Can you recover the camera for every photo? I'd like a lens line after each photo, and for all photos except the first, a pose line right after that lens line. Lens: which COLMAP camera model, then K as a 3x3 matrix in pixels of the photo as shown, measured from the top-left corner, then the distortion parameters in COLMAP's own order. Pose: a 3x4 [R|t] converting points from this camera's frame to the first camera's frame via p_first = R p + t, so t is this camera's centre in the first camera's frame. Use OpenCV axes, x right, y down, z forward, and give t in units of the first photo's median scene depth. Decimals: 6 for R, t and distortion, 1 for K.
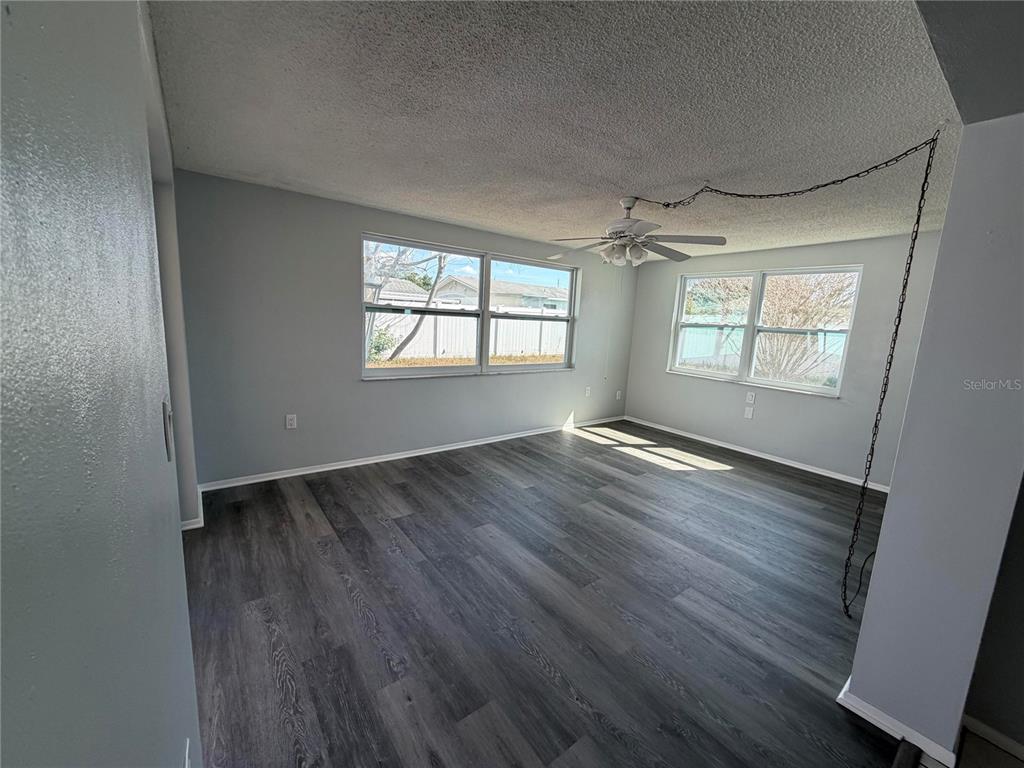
lens RADIAL K [[404.0, 0, 512.0], [0, 404.0, 384.0], [0, 0, 1]] dist [-0.000116, 0.000322]
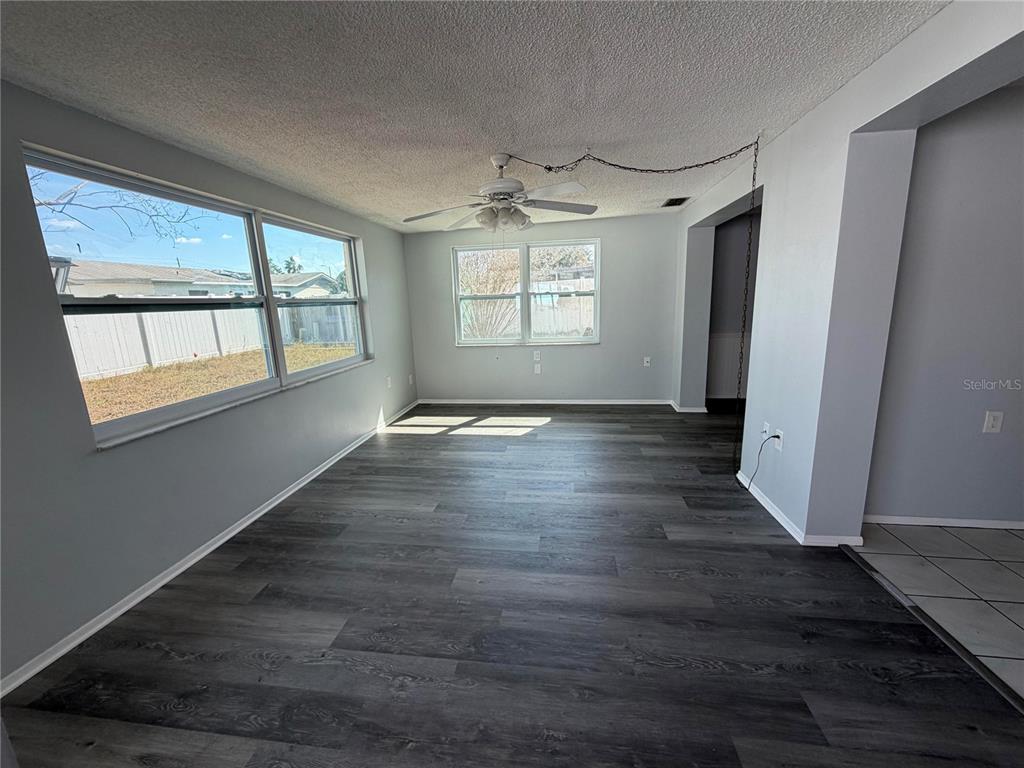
lens RADIAL K [[404.0, 0, 512.0], [0, 404.0, 384.0], [0, 0, 1]] dist [-0.000116, 0.000322]
pose [[0.710097, -0.220092, 0.668821, -0.282101], [0.185529, 0.974808, 0.123805, -0.049570], [-0.679221, 0.036172, 0.733042, 0.239850]]
